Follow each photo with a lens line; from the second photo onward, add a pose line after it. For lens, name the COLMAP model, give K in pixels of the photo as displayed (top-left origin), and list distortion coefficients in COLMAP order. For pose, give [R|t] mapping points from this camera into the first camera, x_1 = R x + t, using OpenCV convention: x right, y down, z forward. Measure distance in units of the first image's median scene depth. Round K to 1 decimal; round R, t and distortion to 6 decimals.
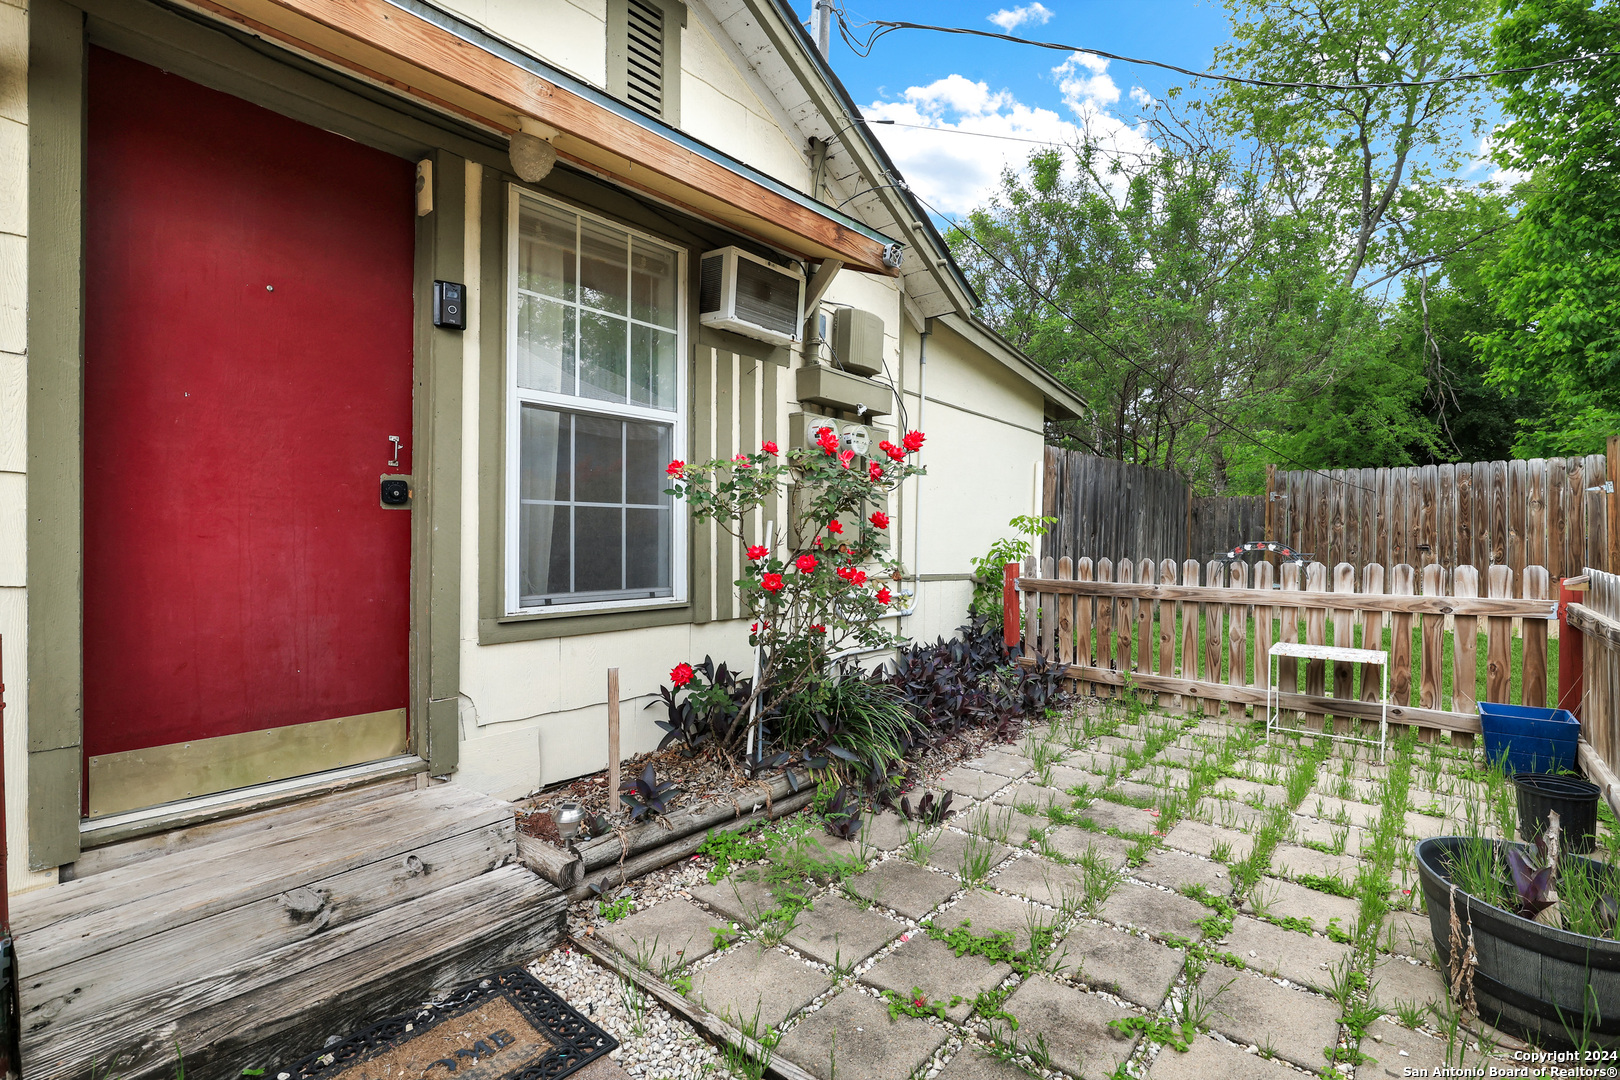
lens RADIAL K [[759.5, 0, 815.9], [0, 759.5, 533.2], [0, 0, 1]] dist [-0.027669, 0.004971]
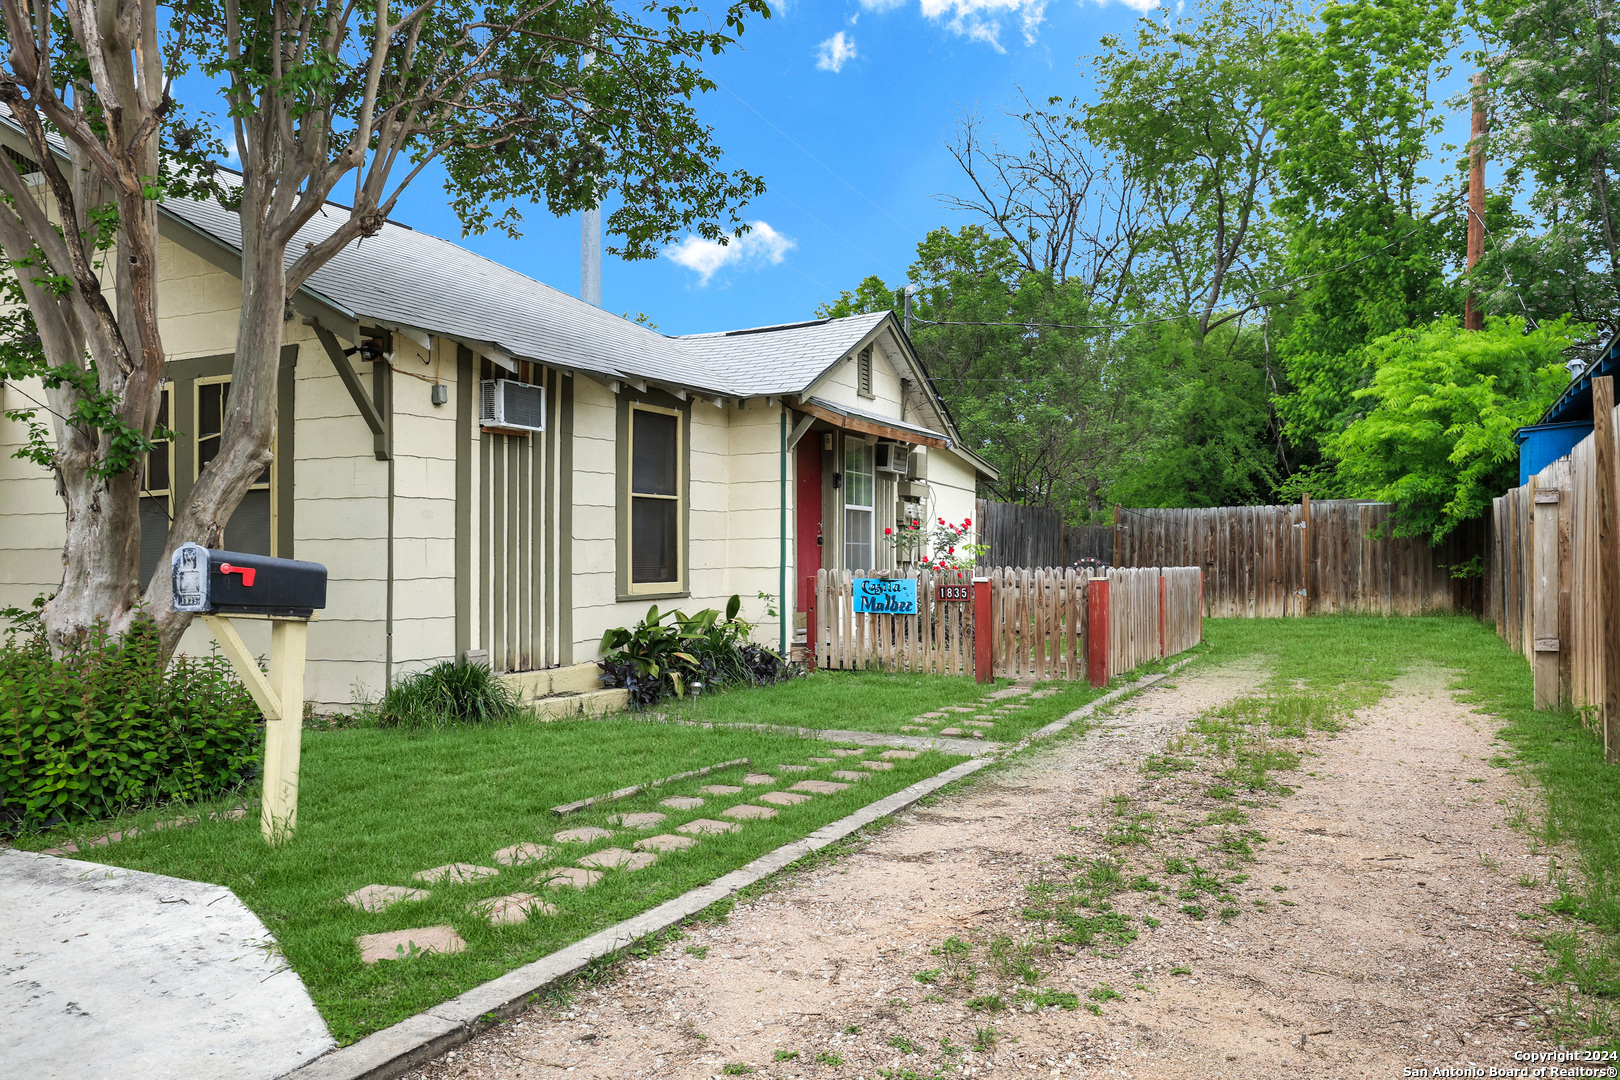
lens RADIAL K [[1237.9, 0, 807.7], [0, 1237.9, 543.4], [0, 0, 1]] dist [-0.001065, -0.000805]
pose [[0.968633, -0.000961, 0.248494, -0.563801], [0.004580, 0.999892, -0.013987, 0.010404], [-0.248453, 0.014687, 0.968532, -1.175714]]
